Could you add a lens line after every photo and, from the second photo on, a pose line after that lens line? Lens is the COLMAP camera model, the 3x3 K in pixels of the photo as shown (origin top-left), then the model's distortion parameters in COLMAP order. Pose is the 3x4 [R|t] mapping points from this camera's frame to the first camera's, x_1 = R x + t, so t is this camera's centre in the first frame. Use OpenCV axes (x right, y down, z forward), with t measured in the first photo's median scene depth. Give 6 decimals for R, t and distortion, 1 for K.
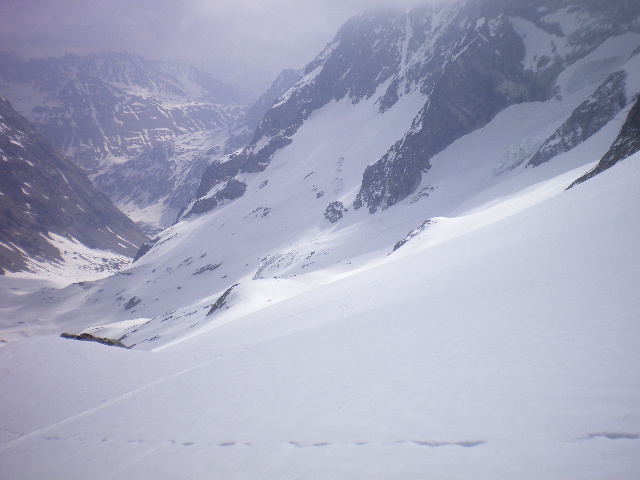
lens RADIAL K [[654.0, 0, 319.9], [0, 654.0, 239.4], [0, 0, 1]] dist [-0.104572, 0.000000]
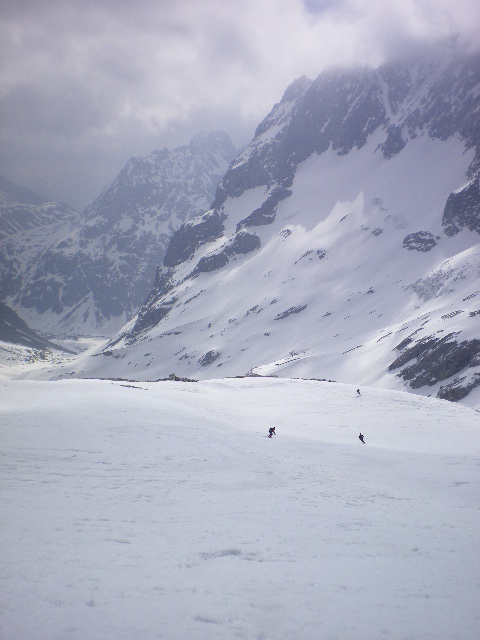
lens RADIAL K [[654.8, 0, 240.3], [0, 654.8, 321.0], [0, 0, 1]] dist [-0.135724, 0.000000]
pose [[0.972220, -0.082434, 0.219075, -0.327697], [0.089773, 0.995679, -0.023744, 0.053358], [-0.216171, 0.042751, 0.975419, 0.073320]]
